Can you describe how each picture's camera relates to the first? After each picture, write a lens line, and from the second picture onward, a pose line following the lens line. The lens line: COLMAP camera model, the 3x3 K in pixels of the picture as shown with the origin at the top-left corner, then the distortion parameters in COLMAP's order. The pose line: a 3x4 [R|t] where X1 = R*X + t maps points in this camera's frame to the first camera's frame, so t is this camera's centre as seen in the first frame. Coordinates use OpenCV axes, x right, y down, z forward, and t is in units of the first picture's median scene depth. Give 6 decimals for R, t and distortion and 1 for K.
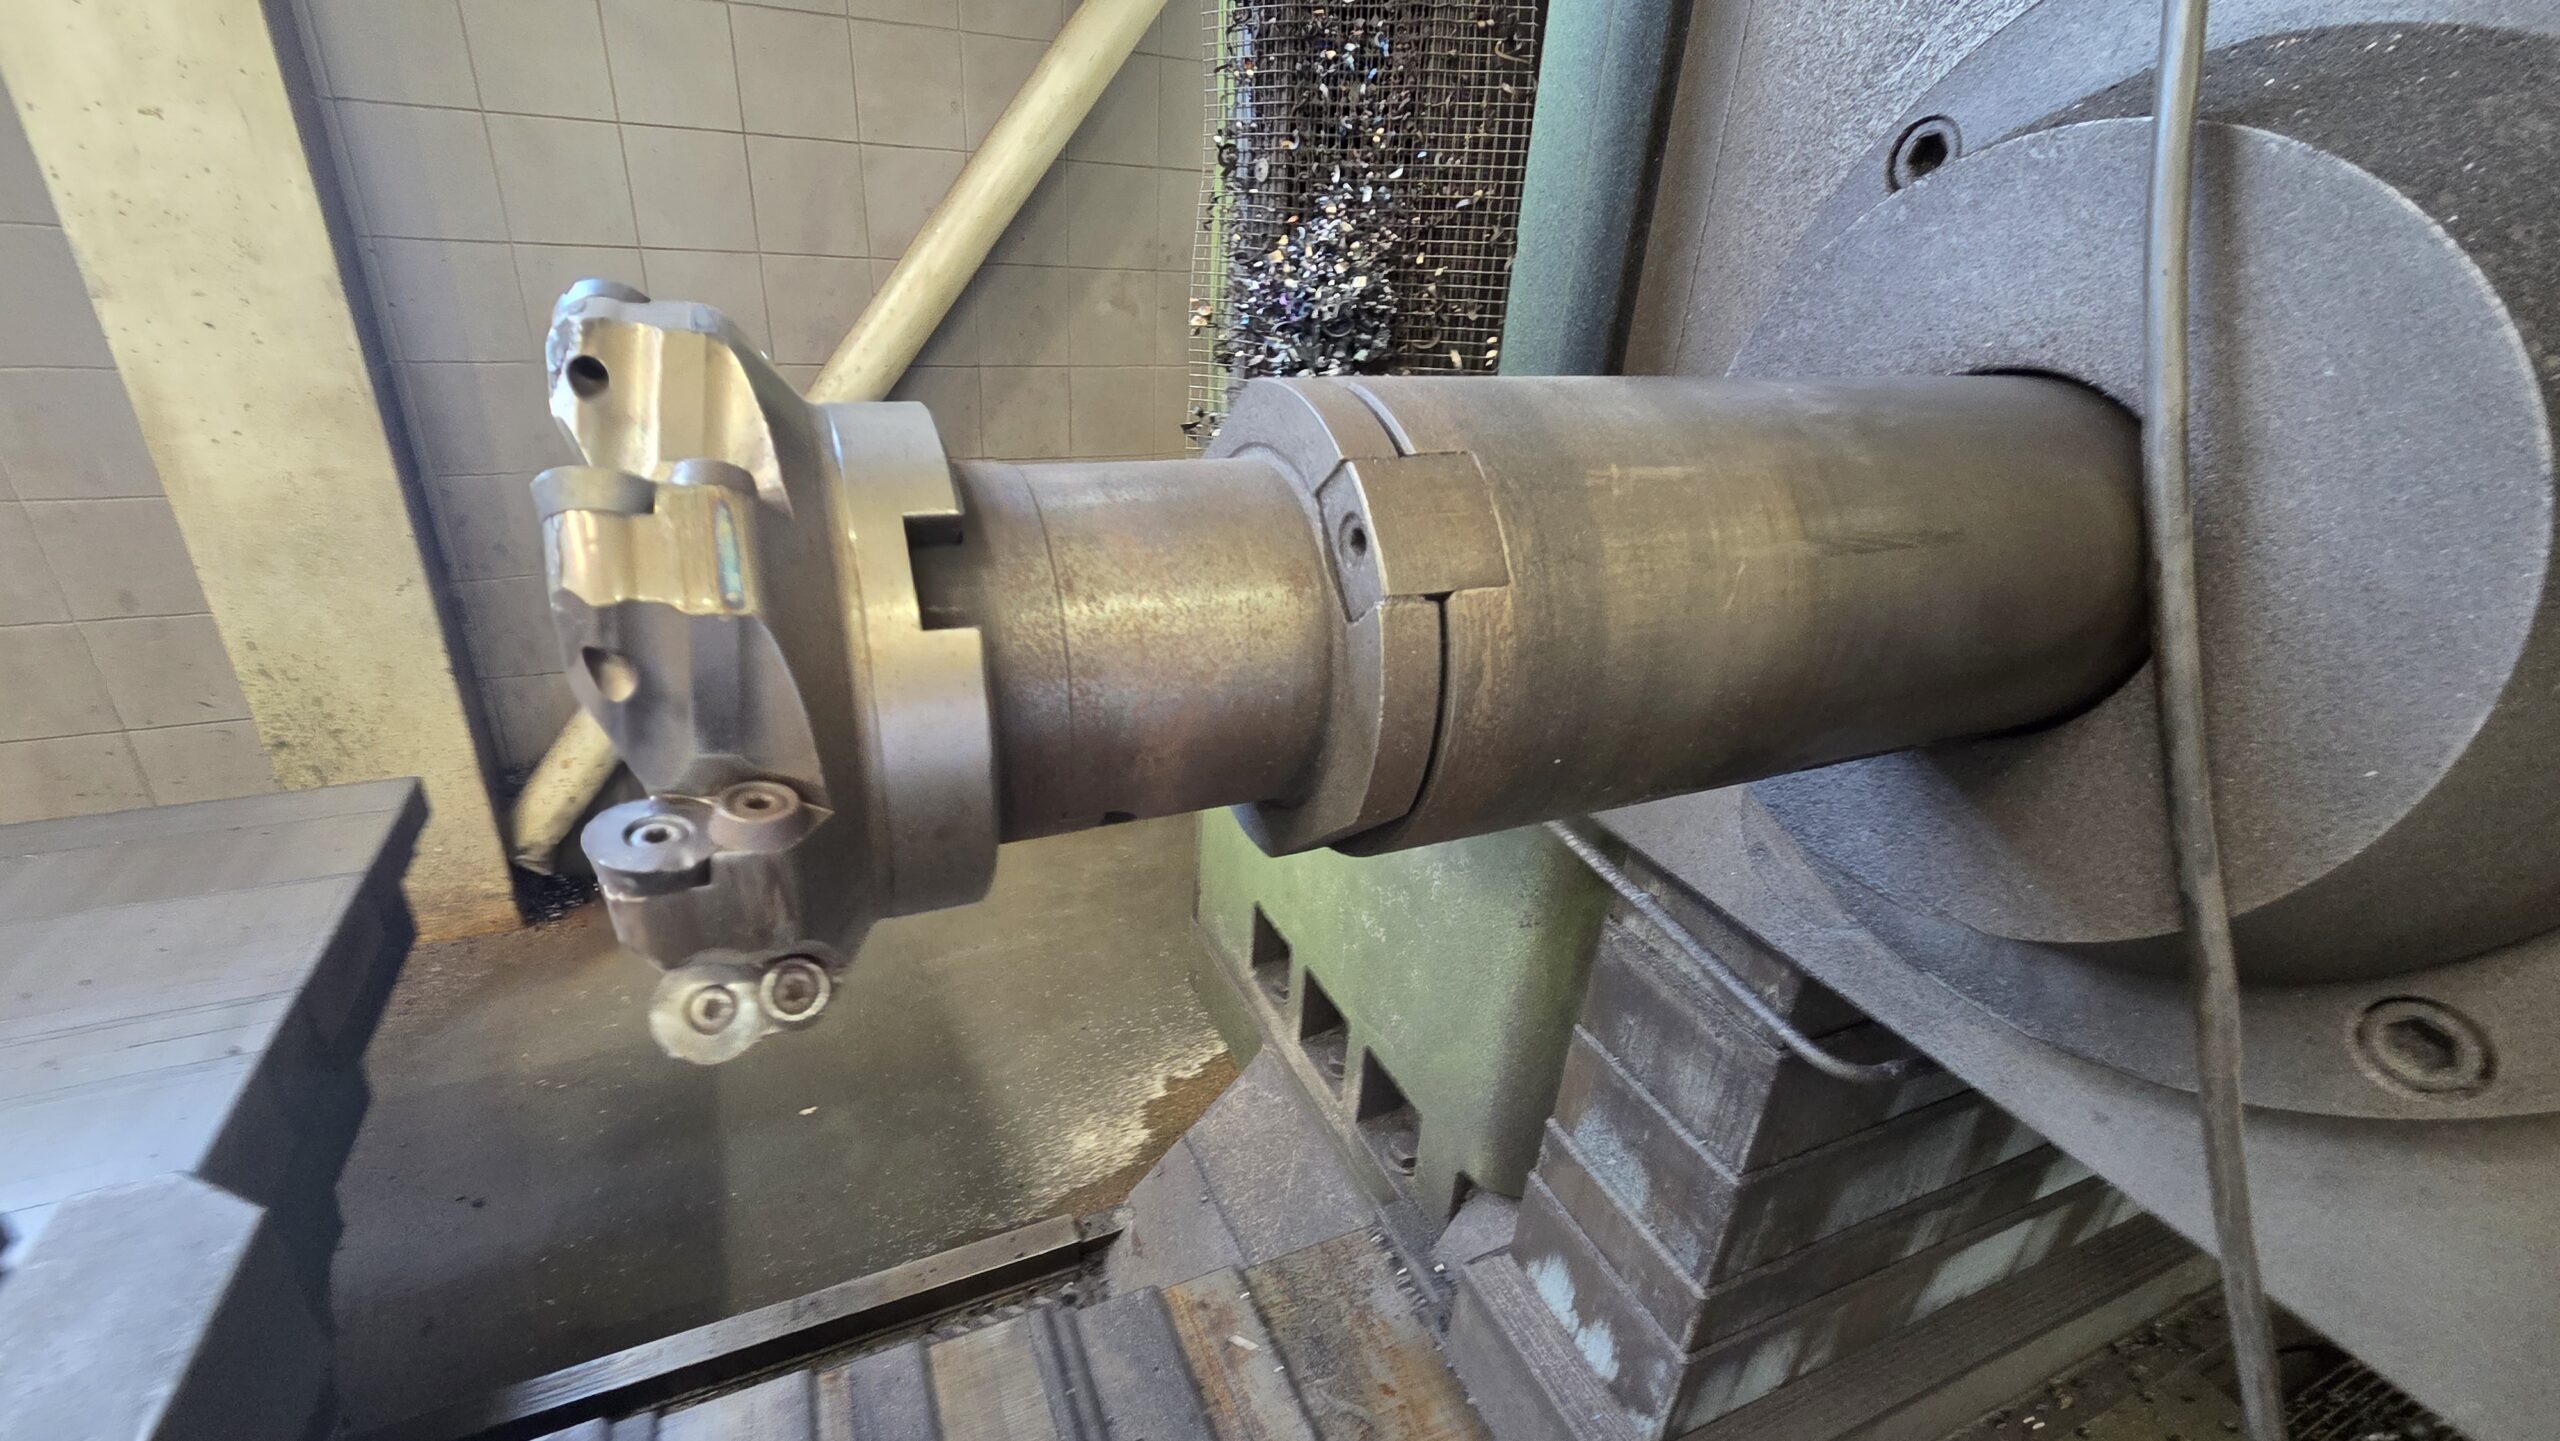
lens RADIAL K [[1049.6, 0, 1259.4], [0, 1049.6, 725.2], [0, 0, 1]] dist [0.003049, -0.001912]
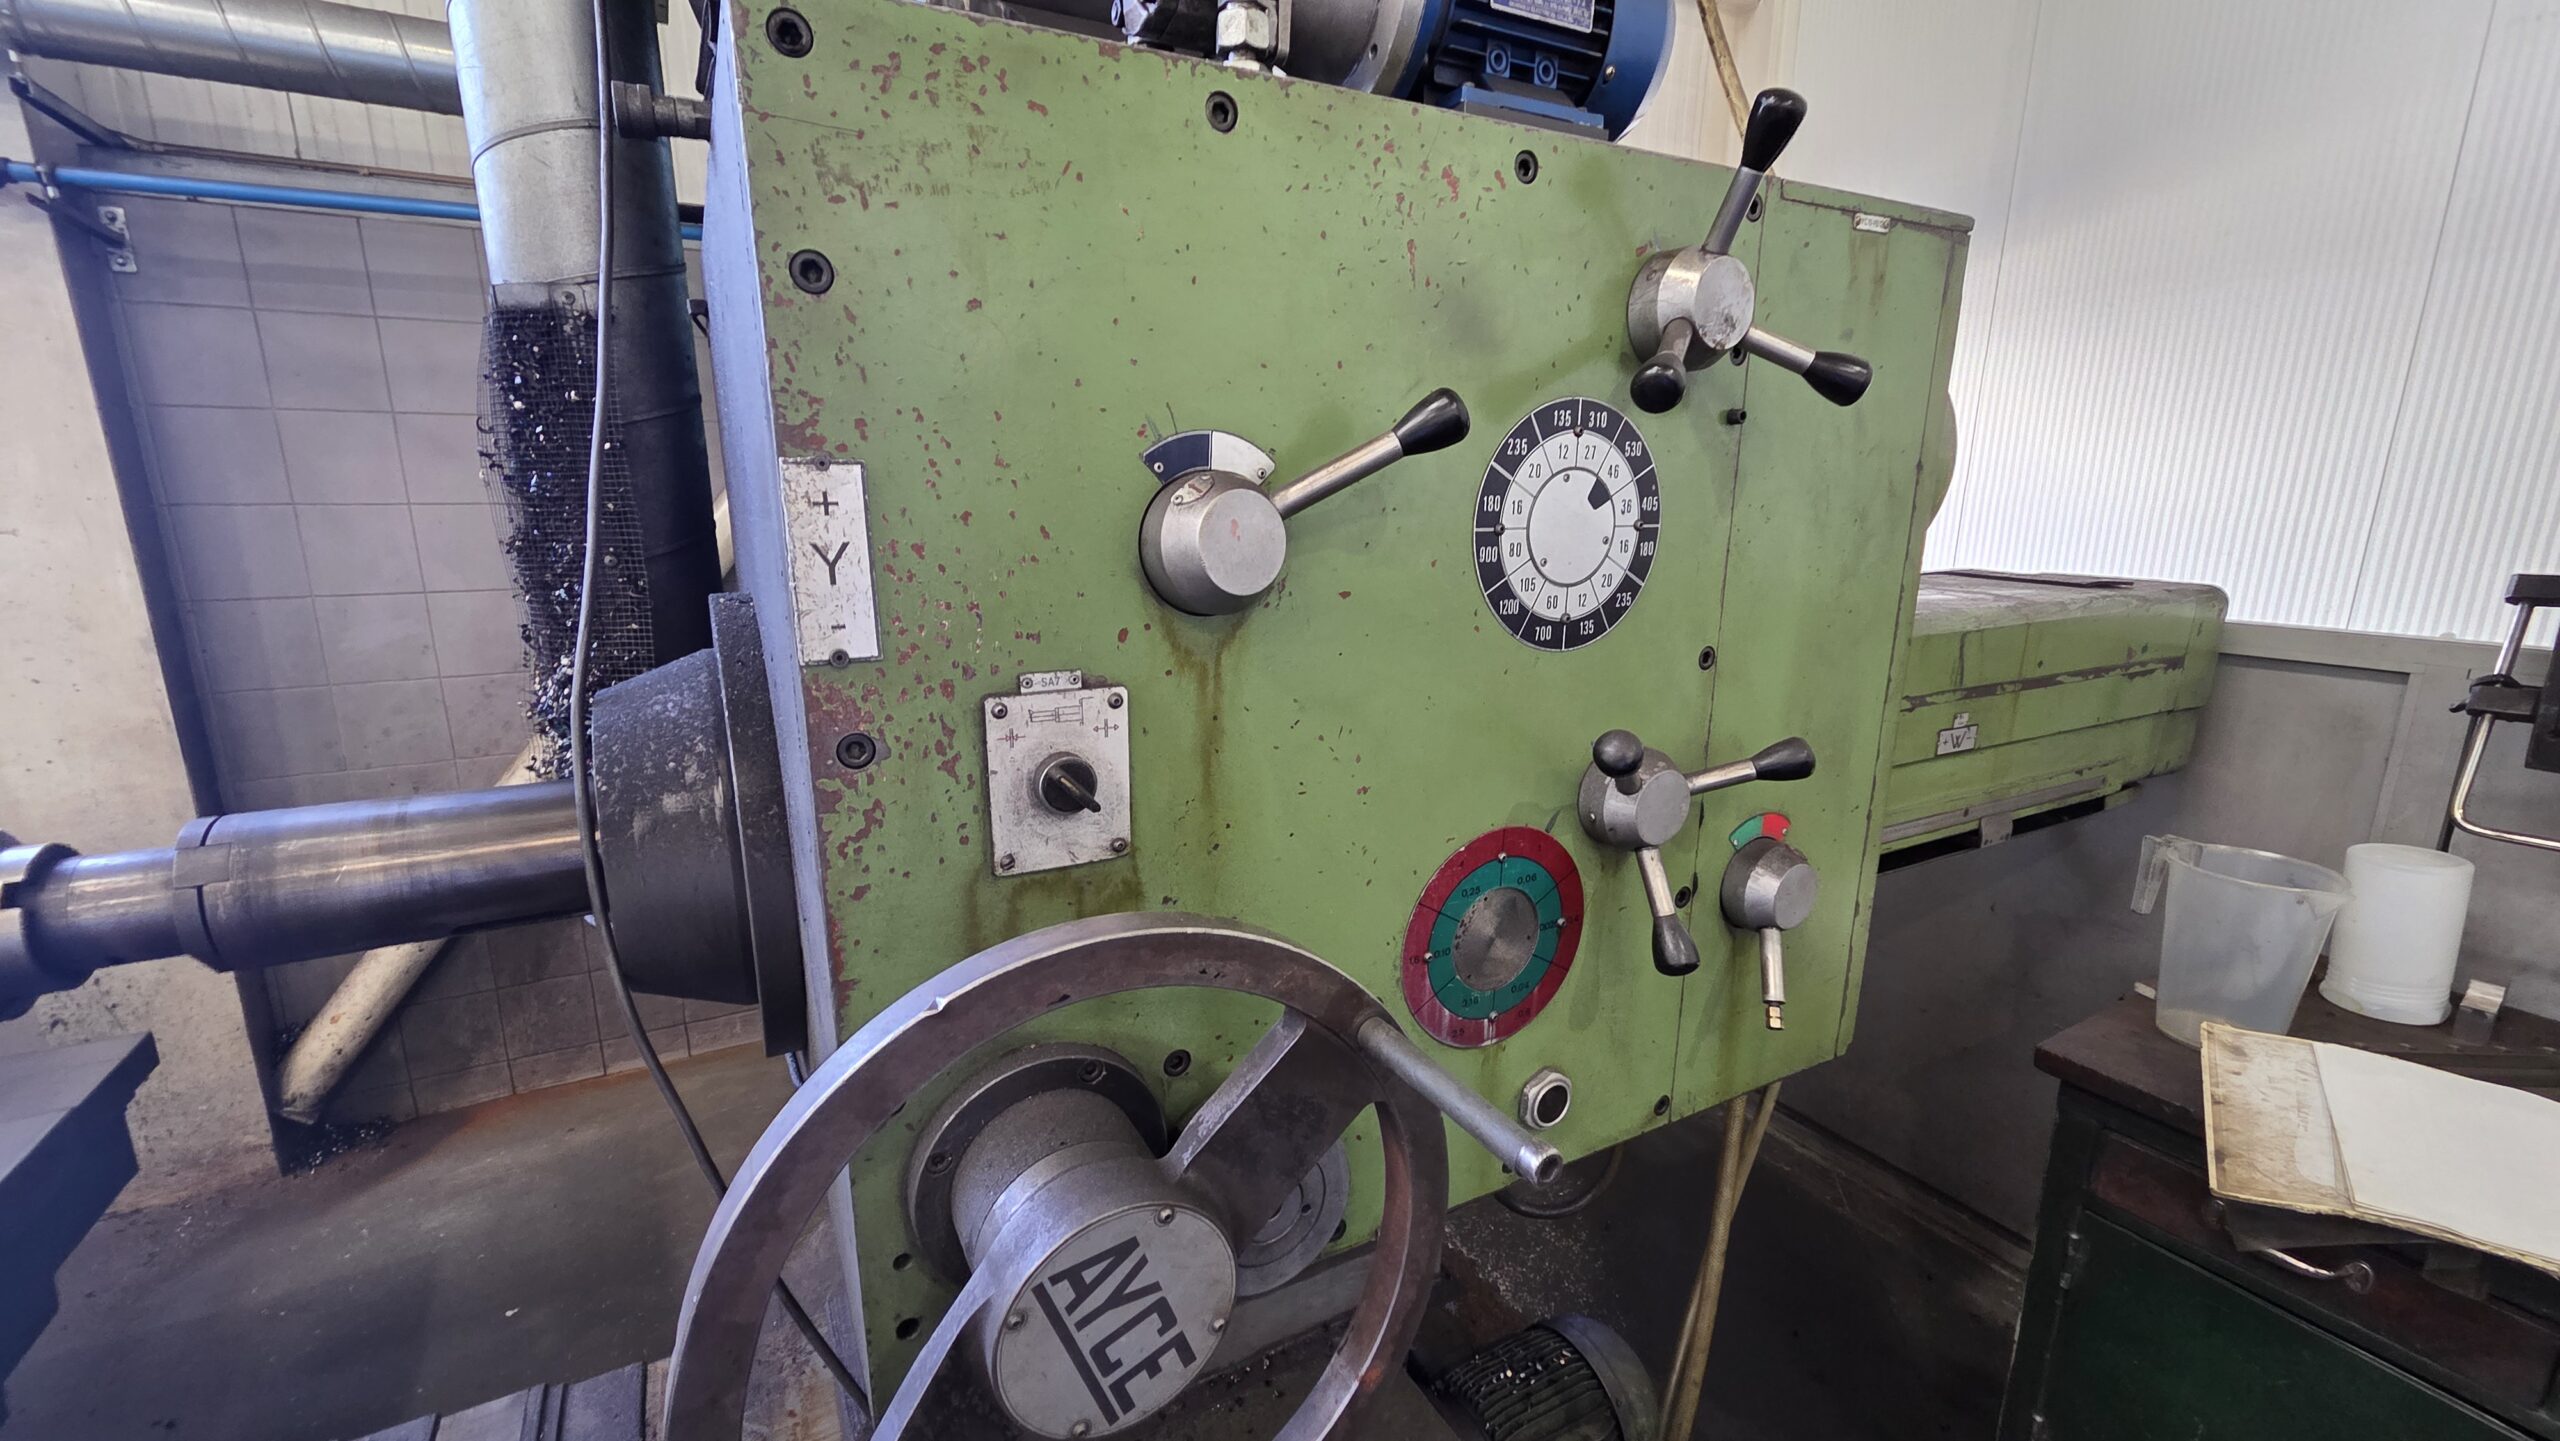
lens RADIAL K [[1049.6, 0, 1281.3], [0, 1049.6, 728.6], [0, 0, 1]] dist [0.003049, -0.001912]
pose [[0.995208, -0.066743, 0.071458, 1.299326], [0.079347, 0.978314, -0.191329, 0.117097], [-0.057139, 0.196082, 0.978921, -1.019086]]
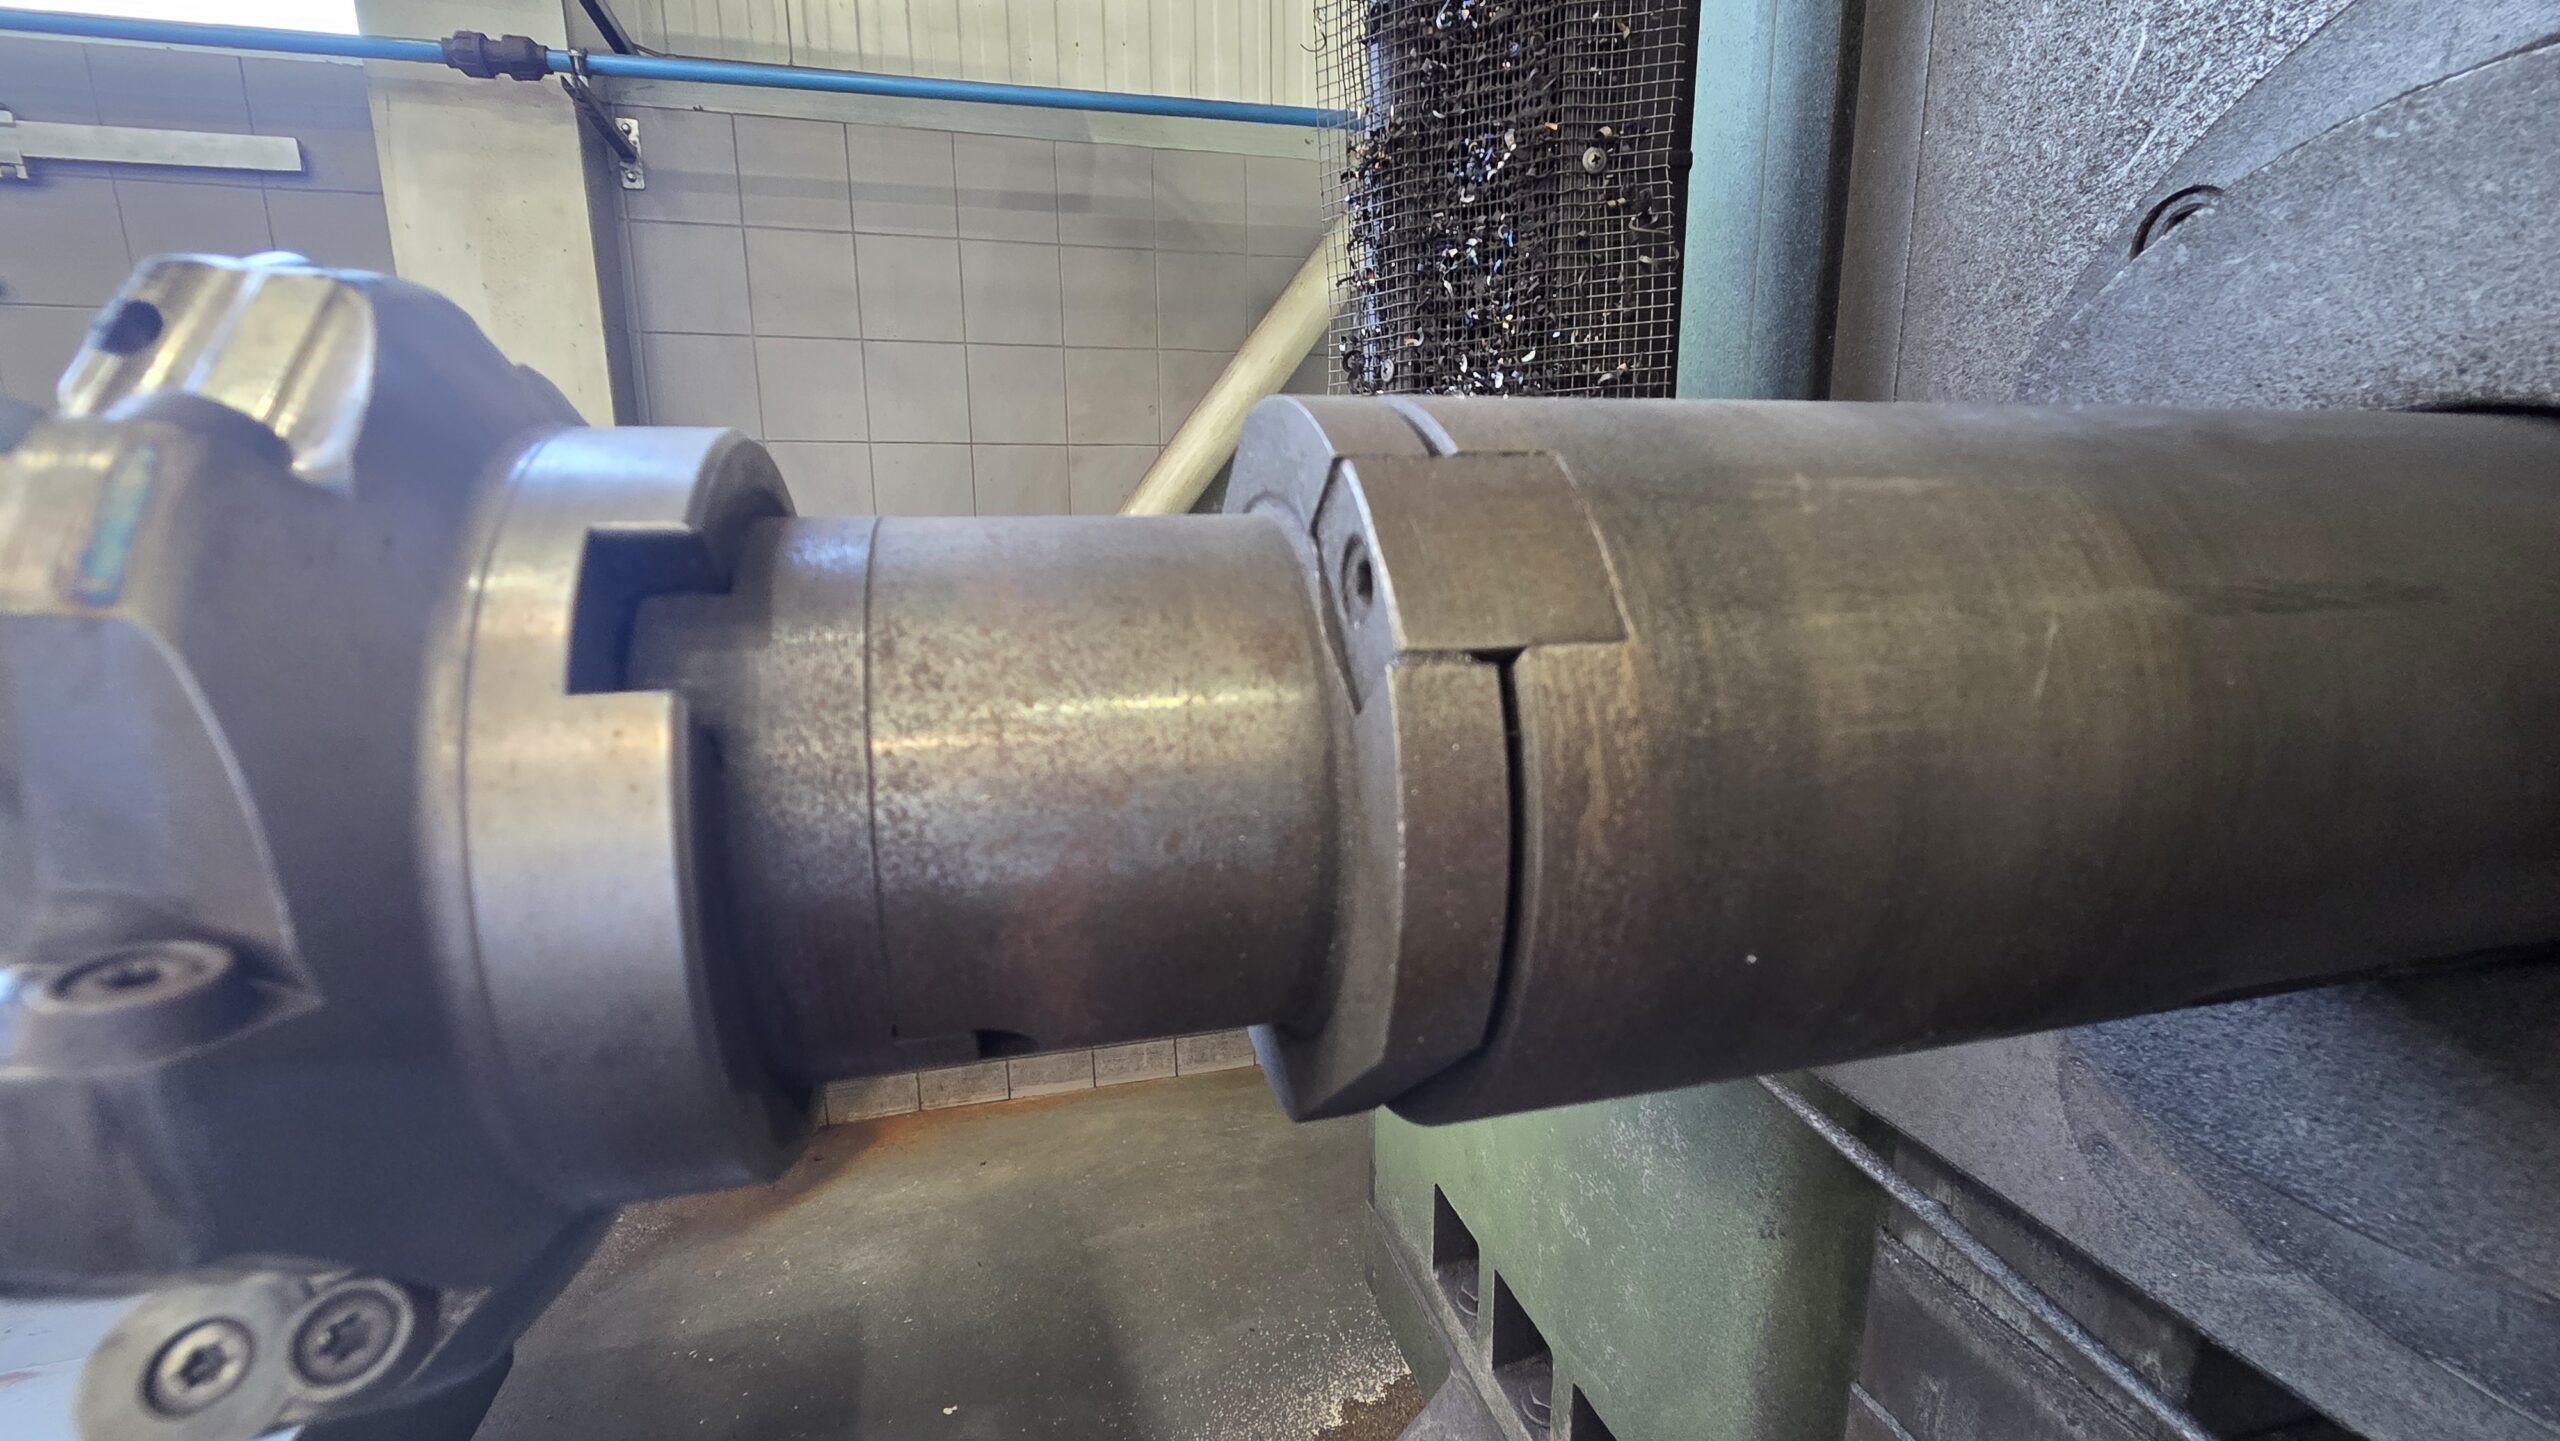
lens RADIAL K [[1049.6, 0, 1256.2], [0, 1049.6, 720.0], [0, 0, 1]] dist [0.003049, -0.001912]
pose [[0.983490, -0.031903, -0.178130, 0.047765], [-0.012401, 0.970142, -0.242219, 0.019093], [0.180539, 0.240429, 0.953729, 0.143253]]
